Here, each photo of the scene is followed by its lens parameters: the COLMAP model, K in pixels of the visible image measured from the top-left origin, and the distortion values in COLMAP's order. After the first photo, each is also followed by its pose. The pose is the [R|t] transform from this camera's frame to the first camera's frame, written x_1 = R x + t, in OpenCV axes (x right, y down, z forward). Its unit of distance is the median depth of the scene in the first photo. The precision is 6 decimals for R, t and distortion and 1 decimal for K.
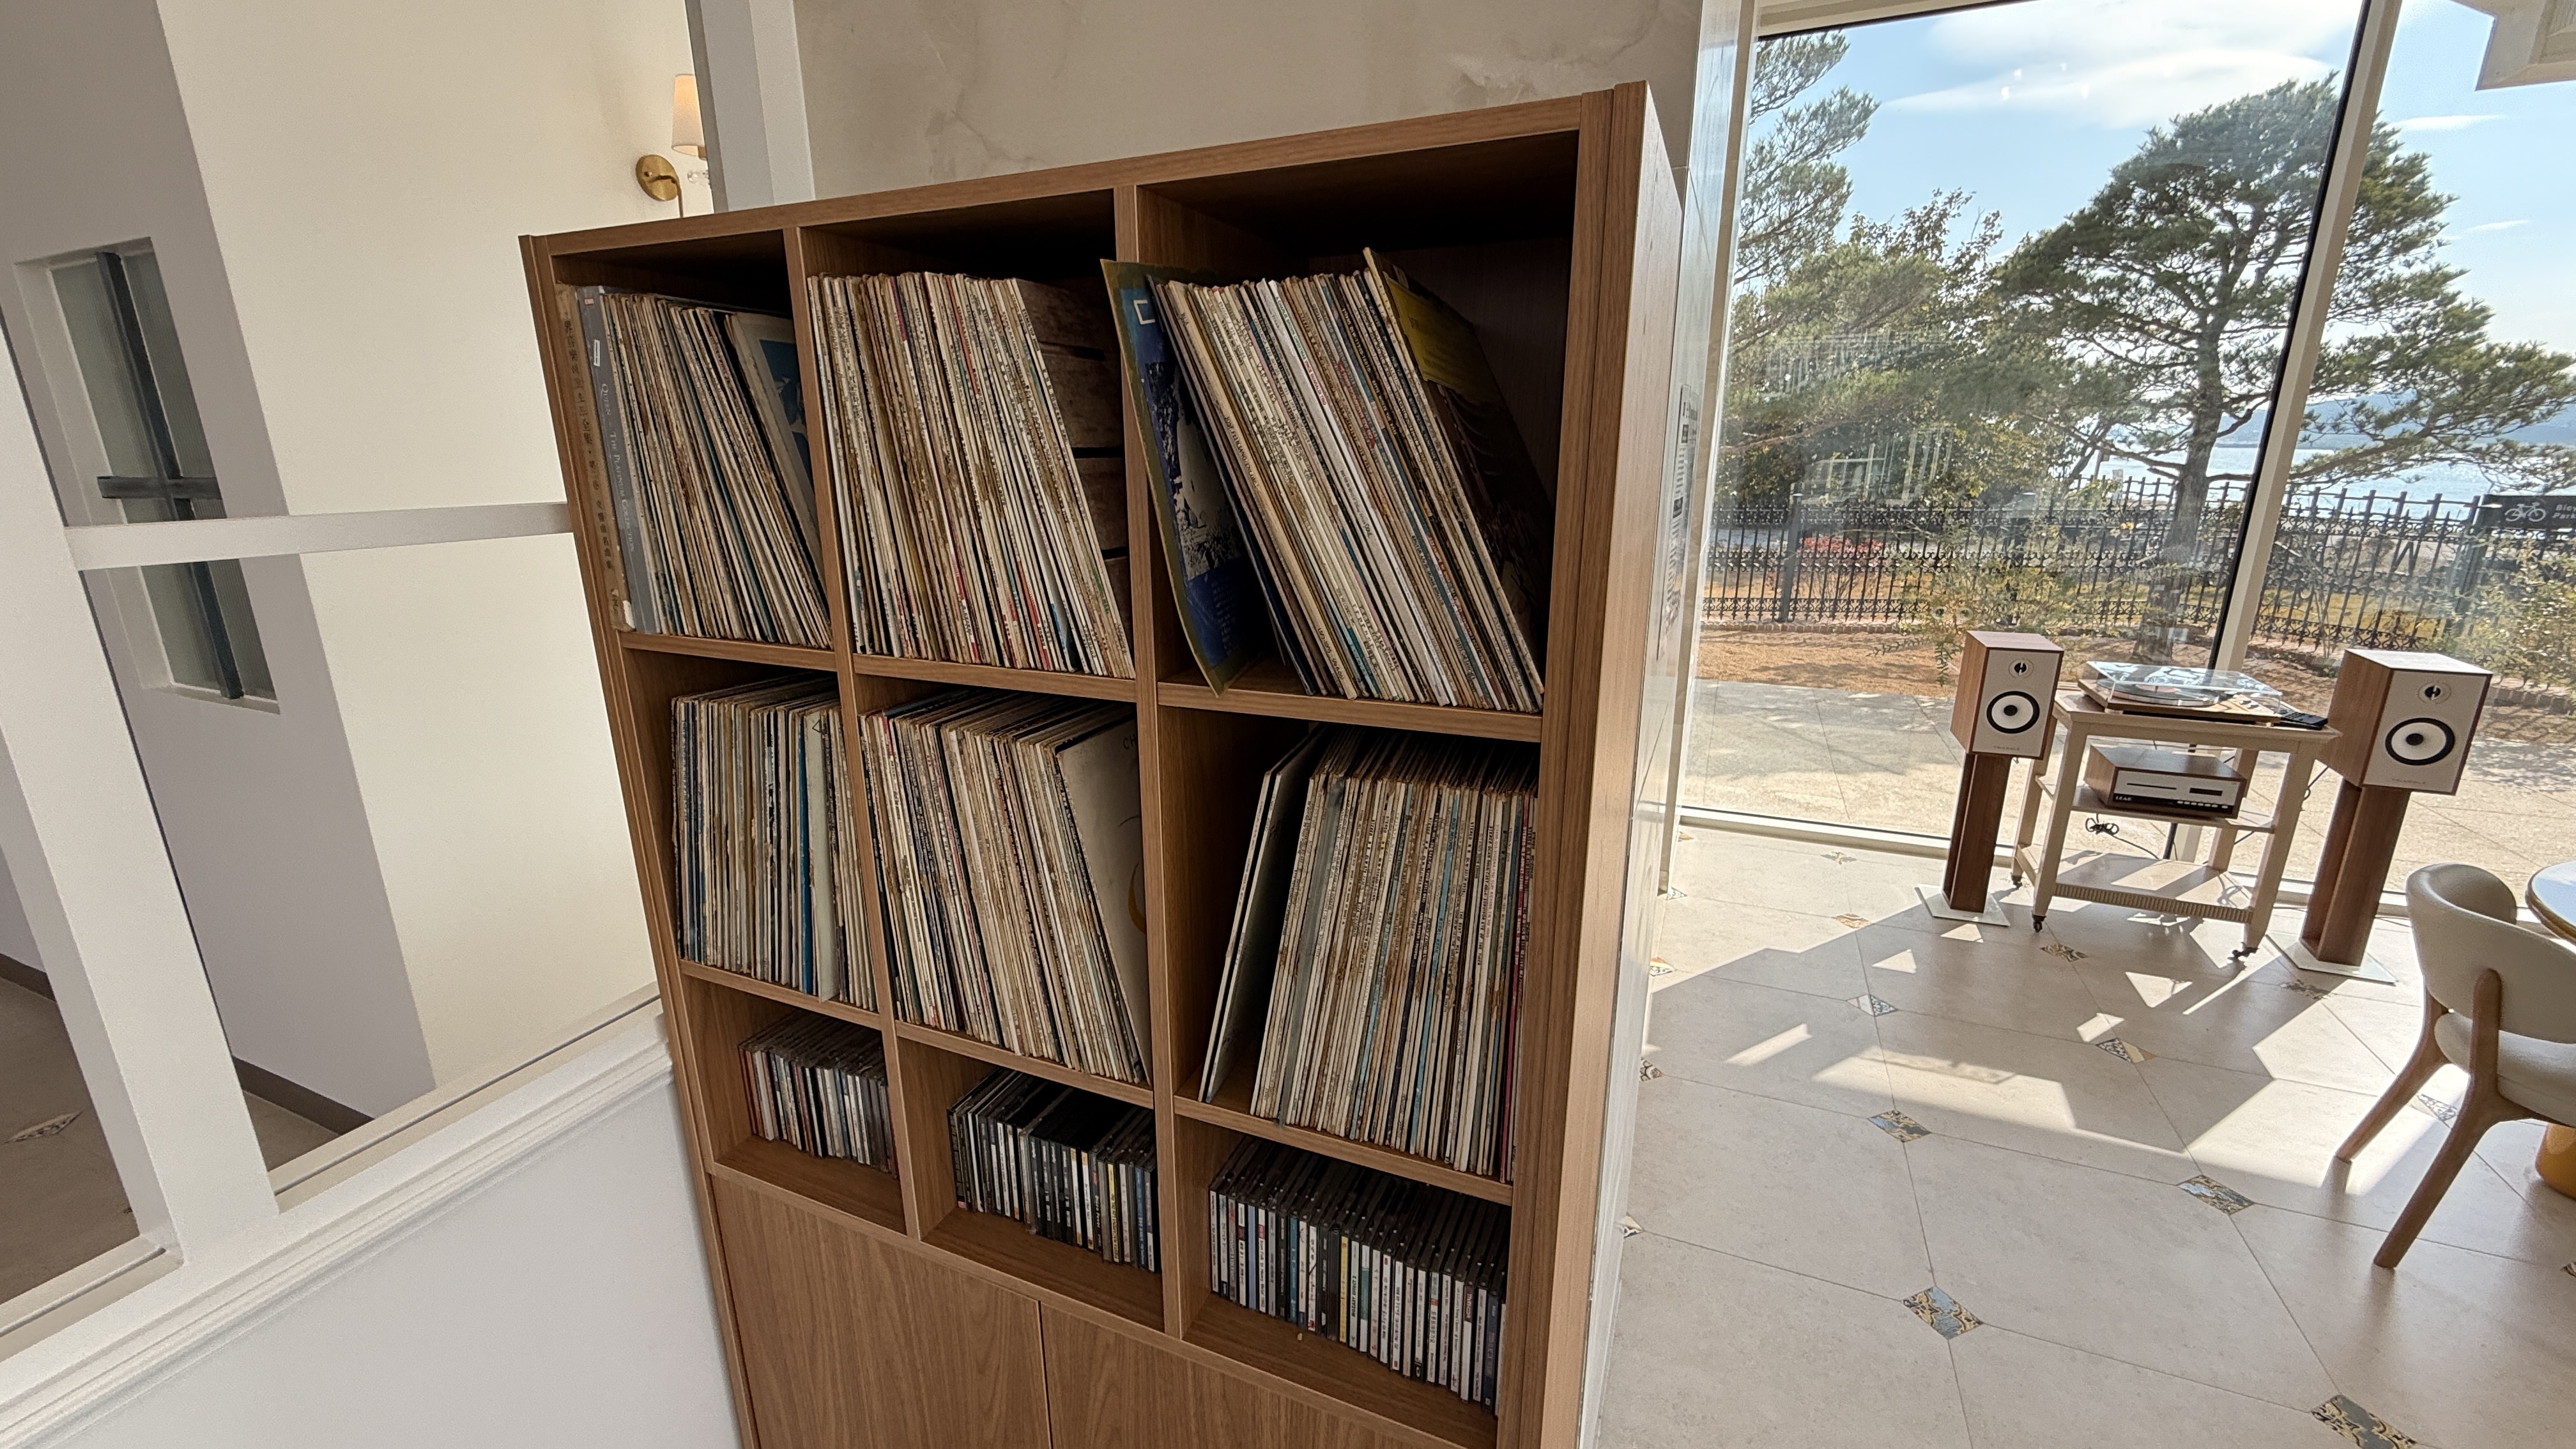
lens RADIAL K [[1037.9, 0, 1267.4], [0, 1037.9, 738.0], [0, 0, 1]] dist [-0.007396, 0.001651]
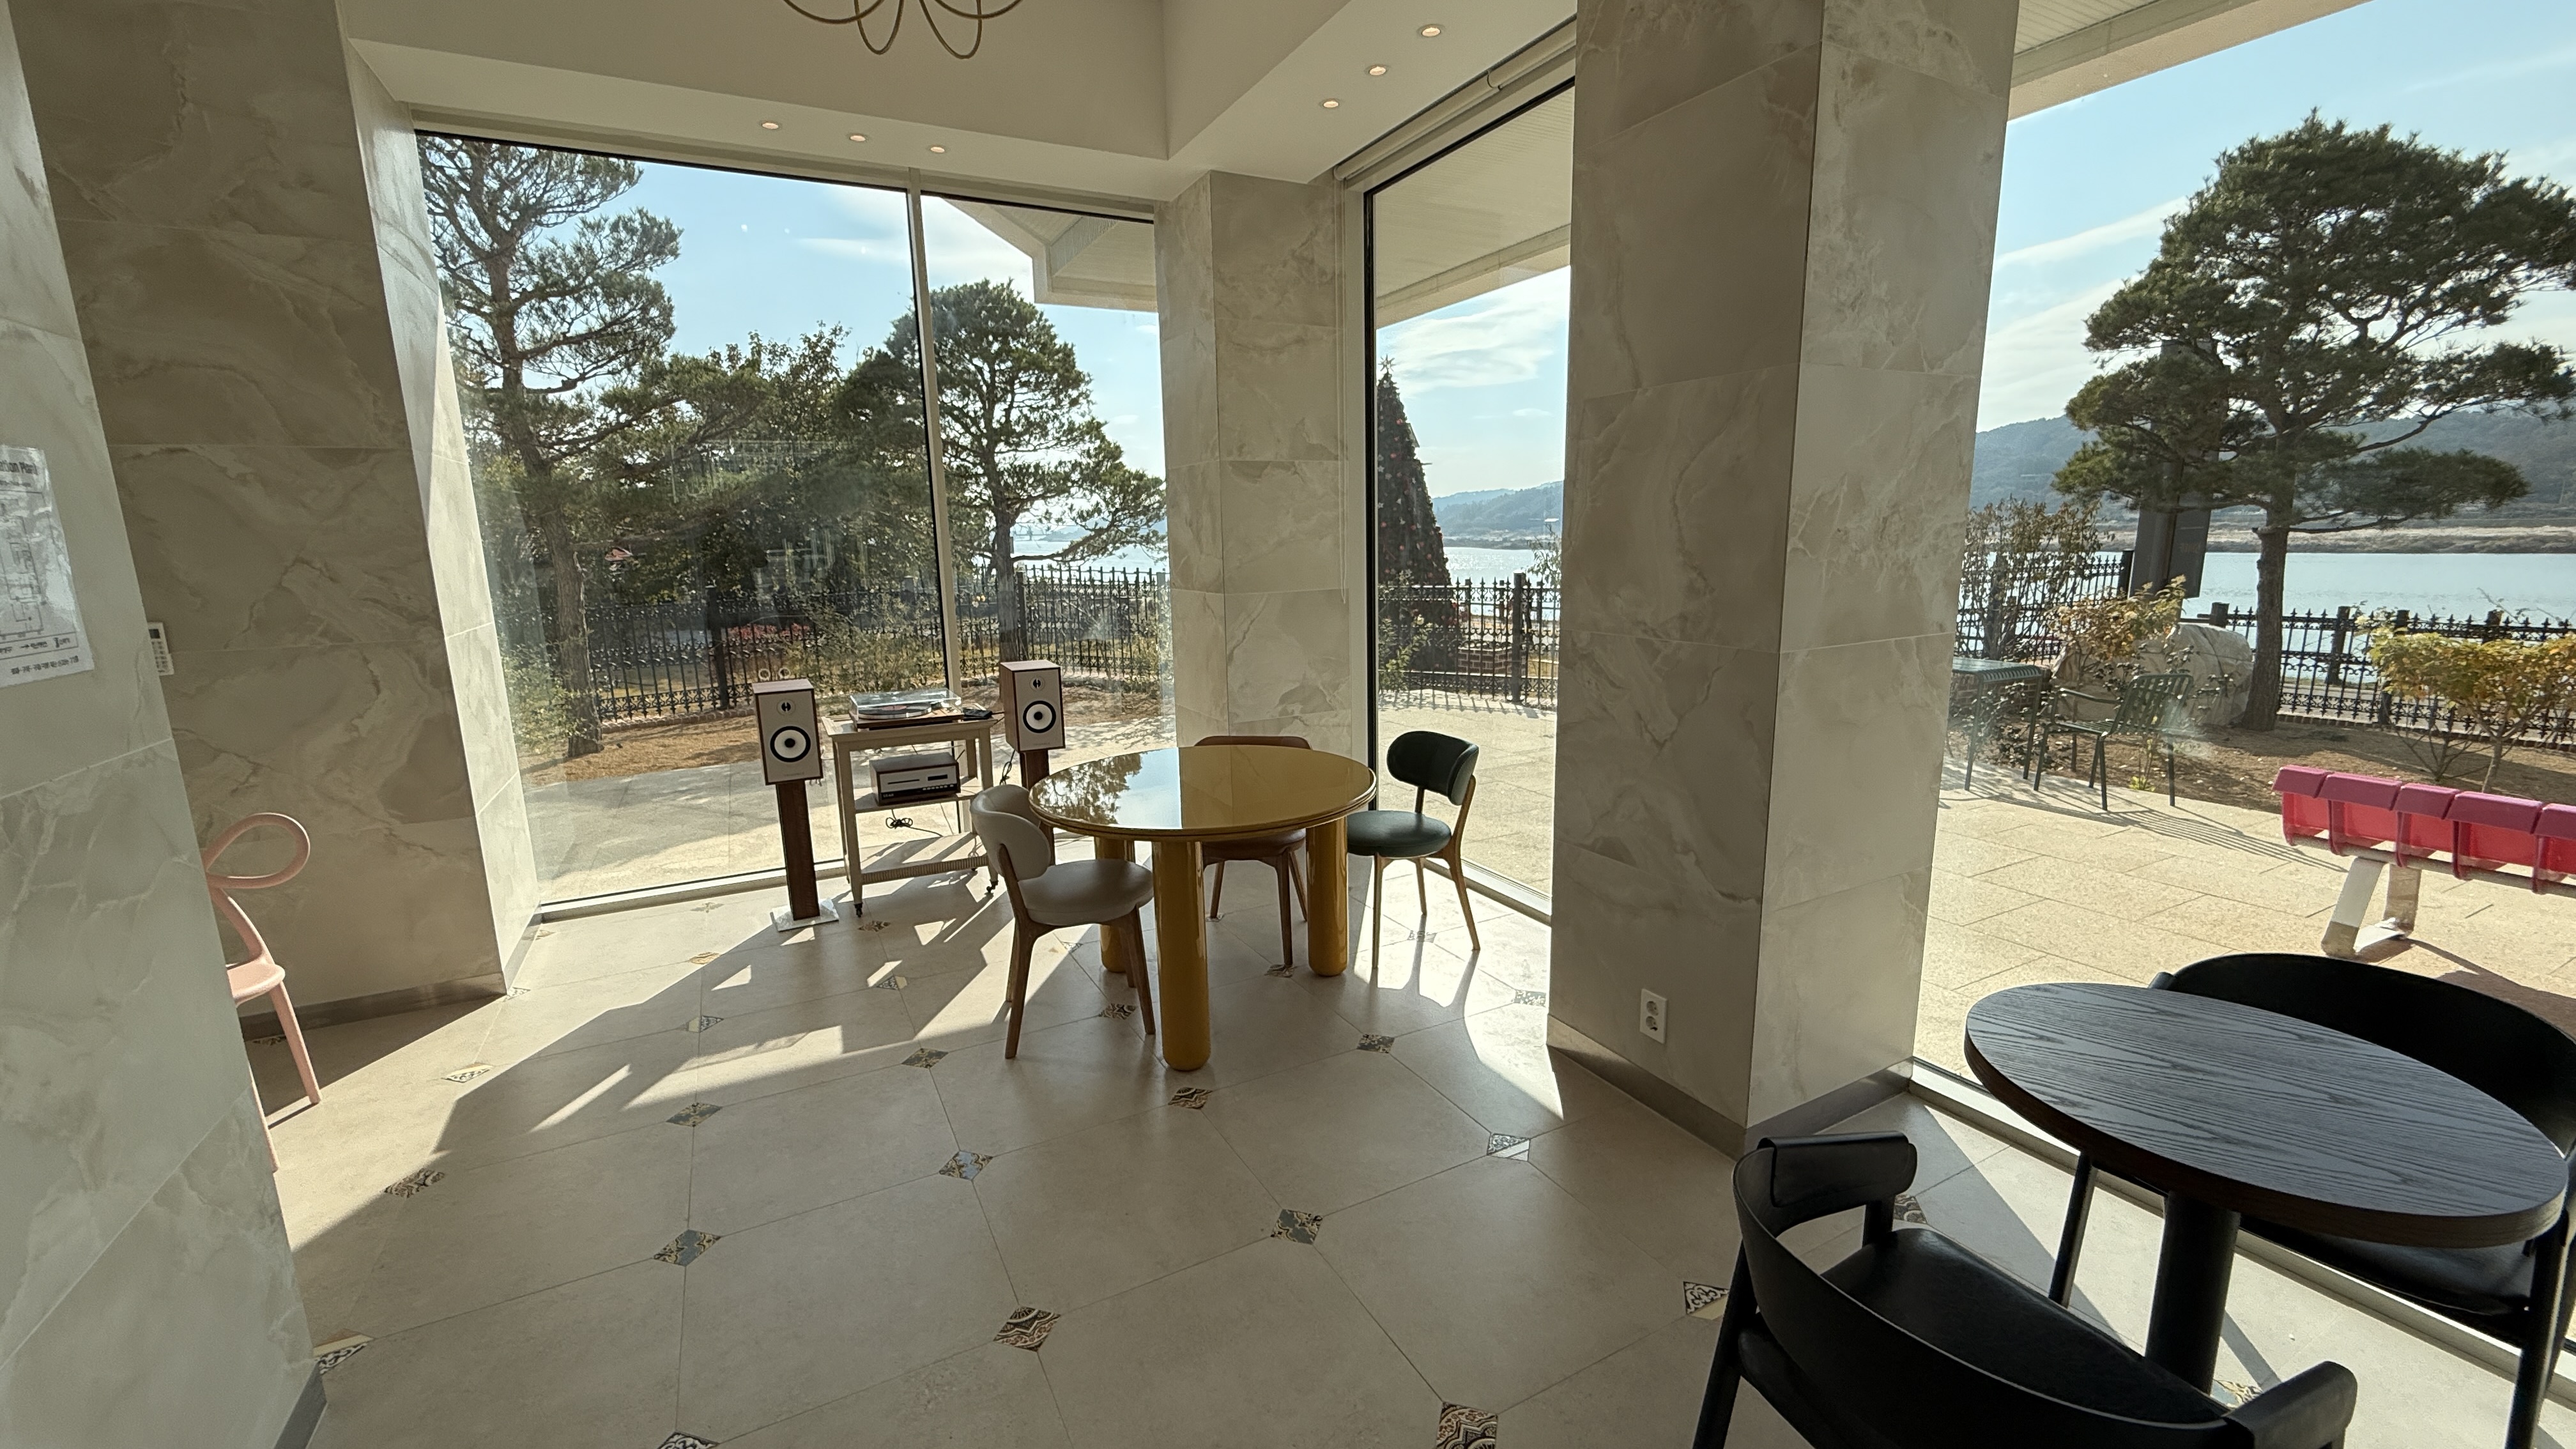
lens RADIAL K [[1037.9, 0, 1276.0], [0, 1037.9, 722.1], [0, 0, 1]] dist [-0.007396, 0.001651]
pose [[0.609488, -0.144528, 0.779510, 0.104787], [0.226089, 0.974099, 0.003831, 0.057127], [-0.759874, 0.173903, 0.626378, -0.139779]]
